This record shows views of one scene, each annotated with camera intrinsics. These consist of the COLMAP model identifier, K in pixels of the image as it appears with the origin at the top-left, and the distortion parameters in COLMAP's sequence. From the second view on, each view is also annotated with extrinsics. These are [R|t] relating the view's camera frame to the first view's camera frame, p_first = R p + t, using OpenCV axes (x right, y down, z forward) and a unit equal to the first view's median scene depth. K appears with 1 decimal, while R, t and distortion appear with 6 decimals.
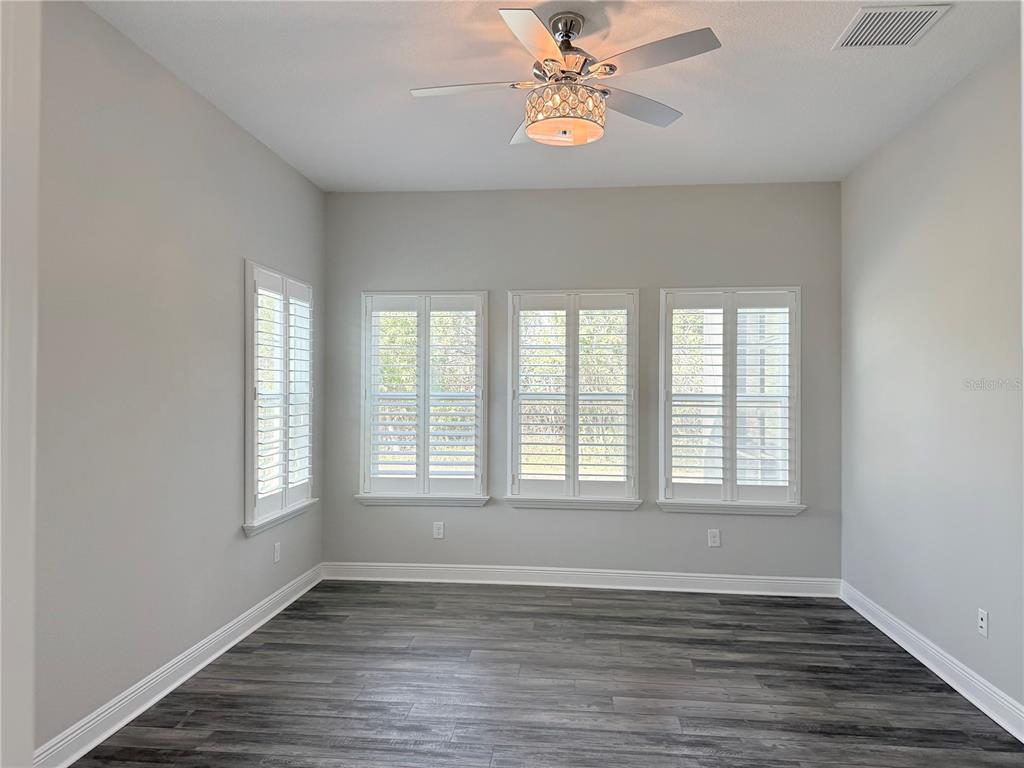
lens RADIAL K [[722.9, 0, 512.0], [0, 722.9, 384.0], [0, 0, 1]] dist [0.120800, -0.178618]
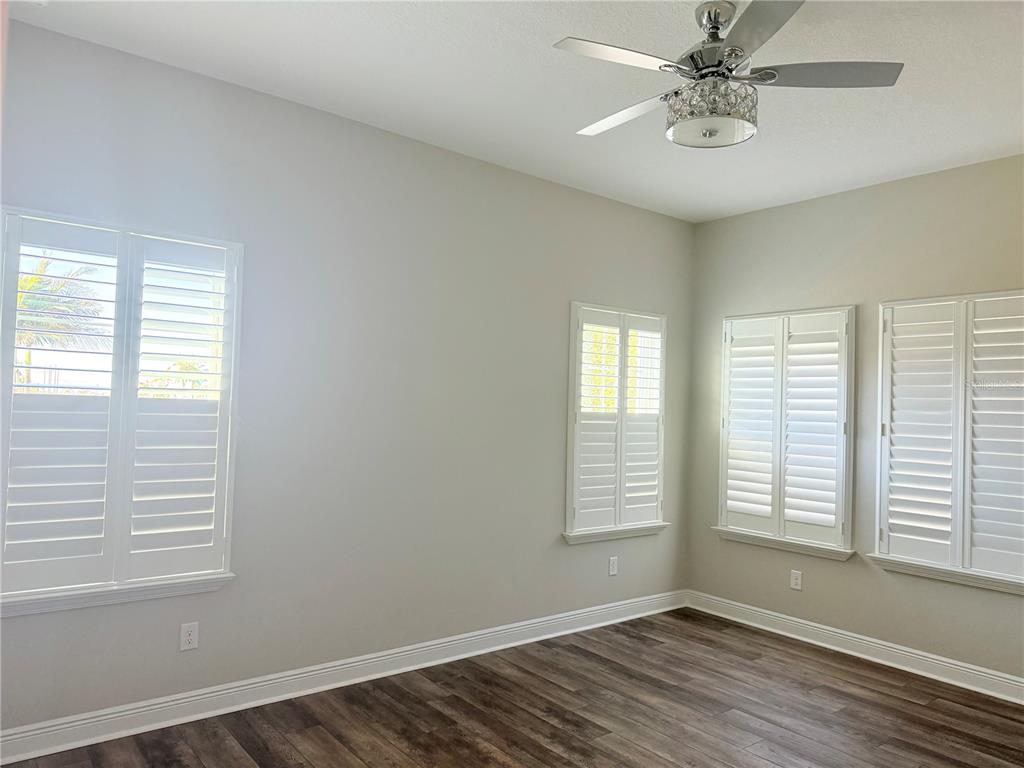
lens RADIAL K [[724.0, 0, 517.6], [0, 724.0, 384.0], [0, 0, 1]] dist [-0.005288, -0.000368]
pose [[0.711142, -0.000332, -0.703048, 0.340931], [-0.030390, 0.999051, -0.031211, -0.001108], [0.702391, 0.043561, 0.710457, 0.145343]]
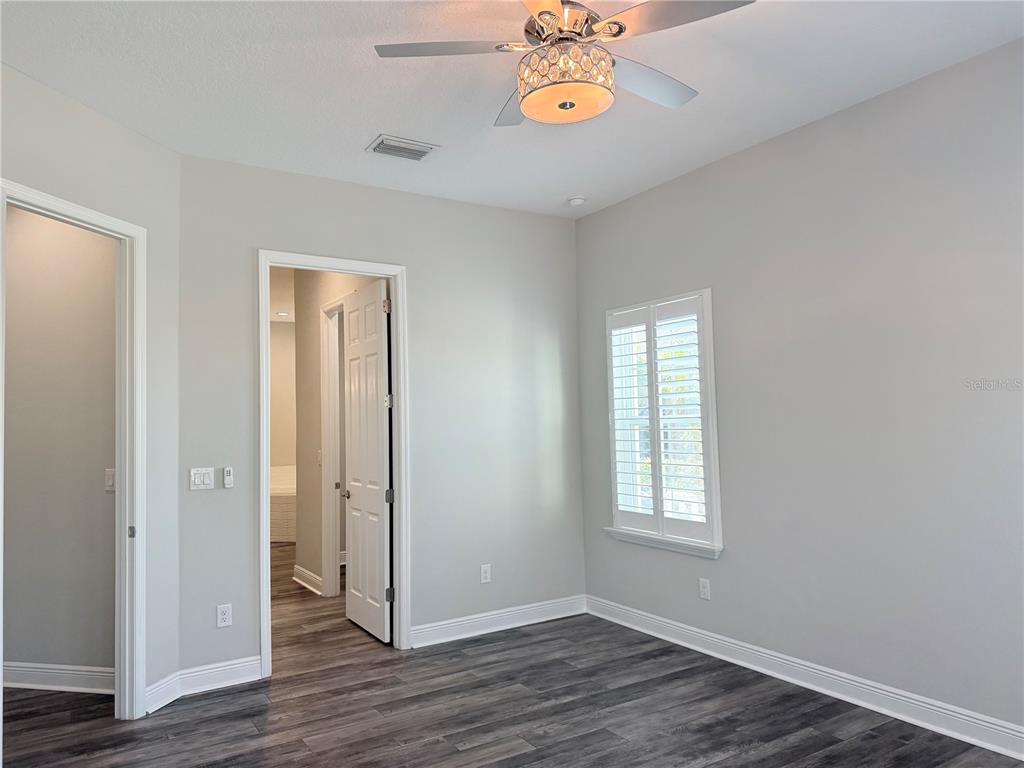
lens RADIAL K [[724.0, 0, 517.6], [0, 724.0, 384.0], [0, 0, 1]] dist [-0.005288, -0.000368]
pose [[-0.762432, -0.012172, -0.646953, 0.421383], [0.022000, 0.998757, -0.044717, 0.001150], [0.646694, -0.048327, -0.761217, 1.025179]]
